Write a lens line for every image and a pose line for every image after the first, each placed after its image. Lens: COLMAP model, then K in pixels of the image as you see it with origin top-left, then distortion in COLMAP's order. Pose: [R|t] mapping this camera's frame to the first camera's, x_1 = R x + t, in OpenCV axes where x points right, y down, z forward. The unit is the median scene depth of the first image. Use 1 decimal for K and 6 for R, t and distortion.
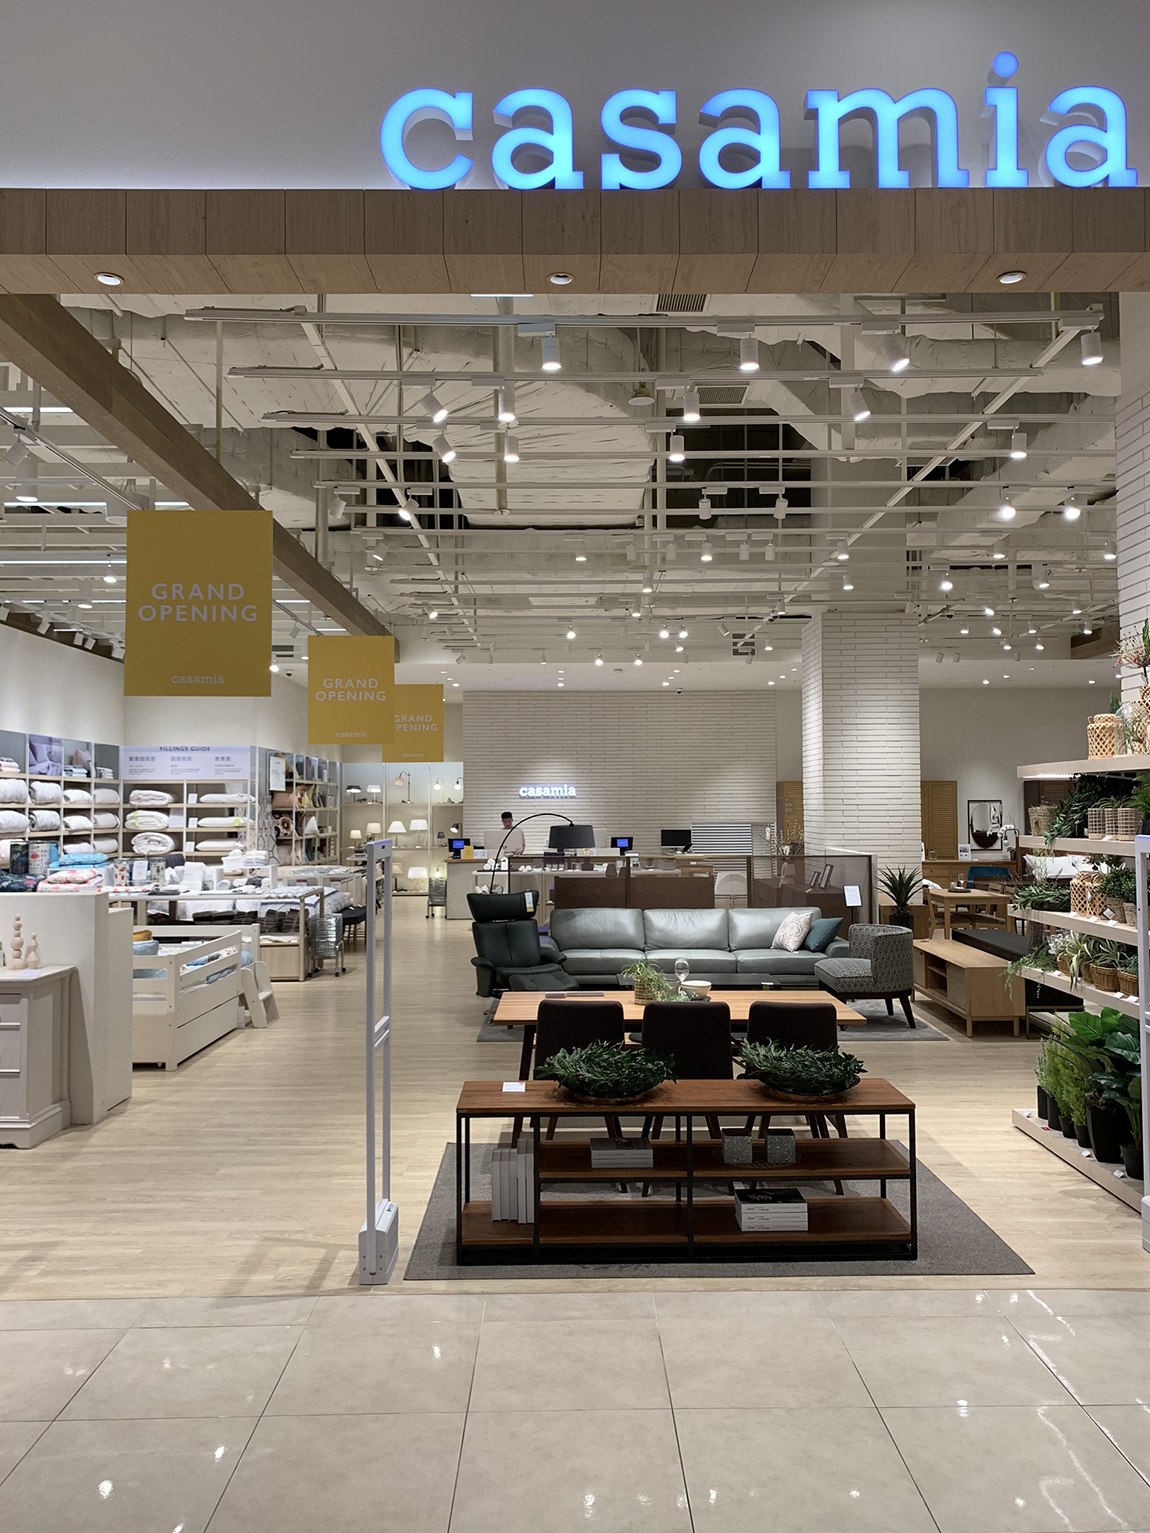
lens RADIAL K [[1167.2, 0, 579.9], [0, 1167.2, 766.9], [0, 0, 1]] dist [0.027045, -0.031334]
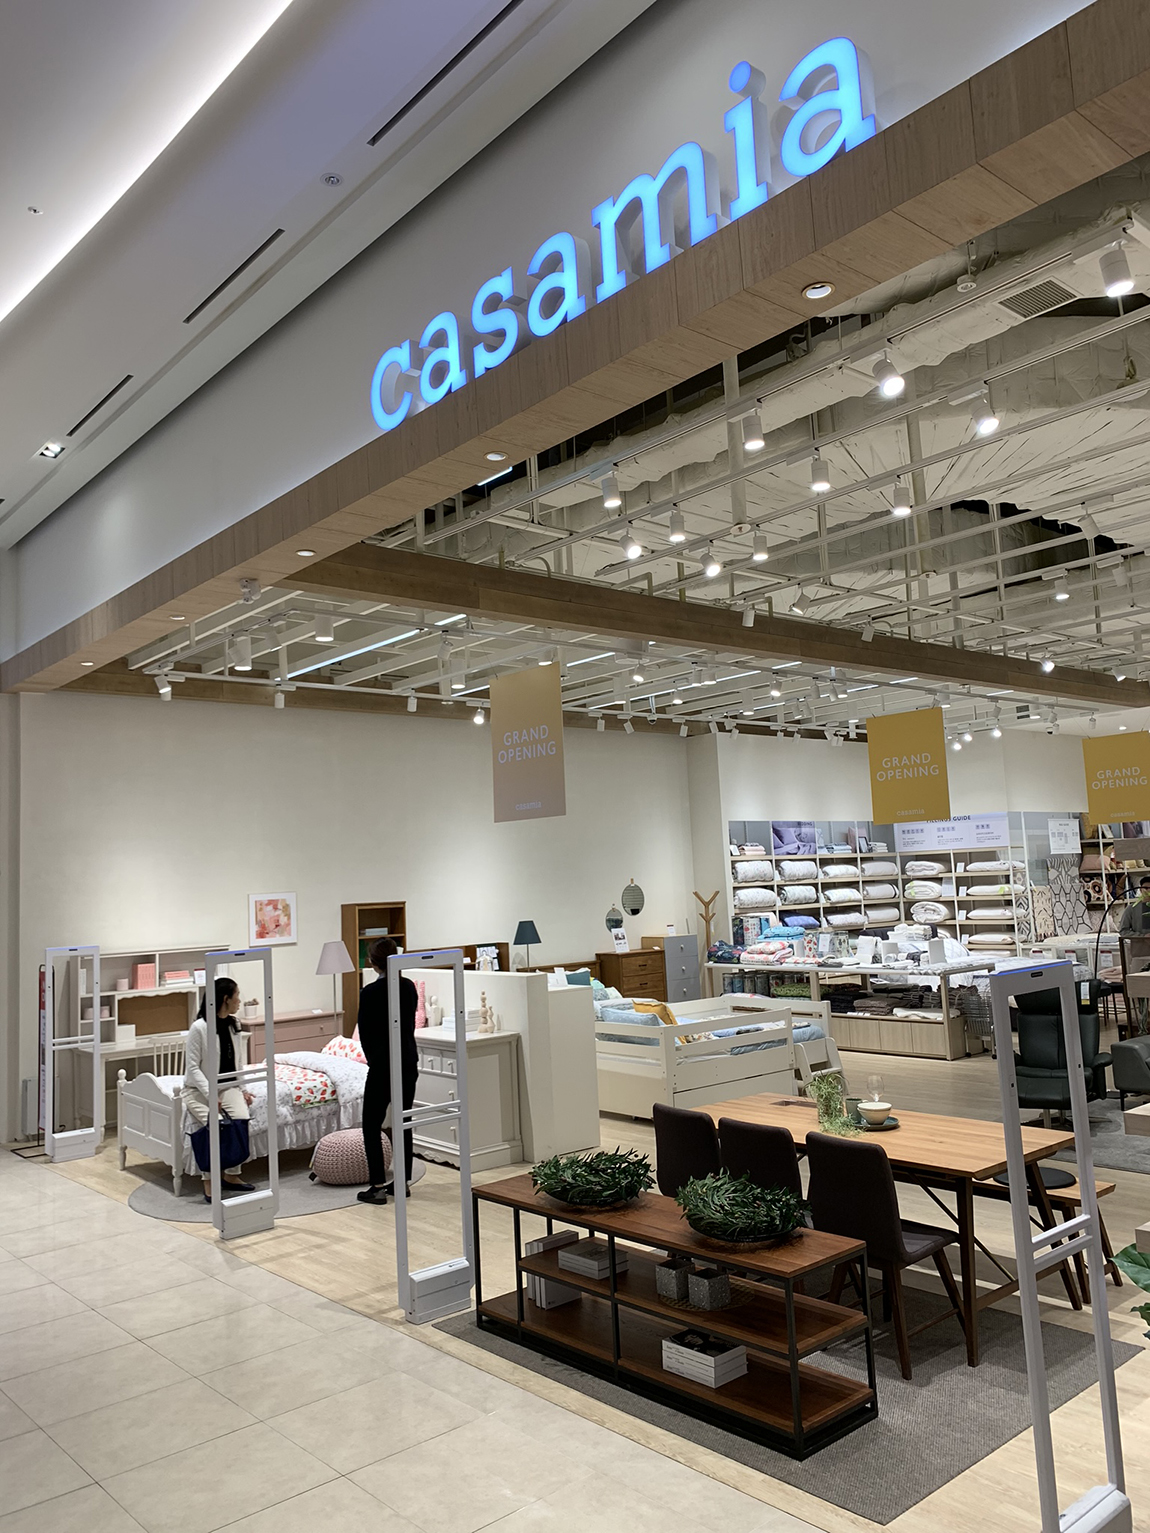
lens RADIAL K [[1167.2, 0, 579.4], [0, 1167.2, 760.9], [0, 0, 1]] dist [0.027045, -0.031334]
pose [[0.651118, -0.105974, -0.751542, 0.507273], [0.069602, 0.994369, -0.079913, -0.014778], [0.755778, -0.000276, 0.654827, 0.188624]]
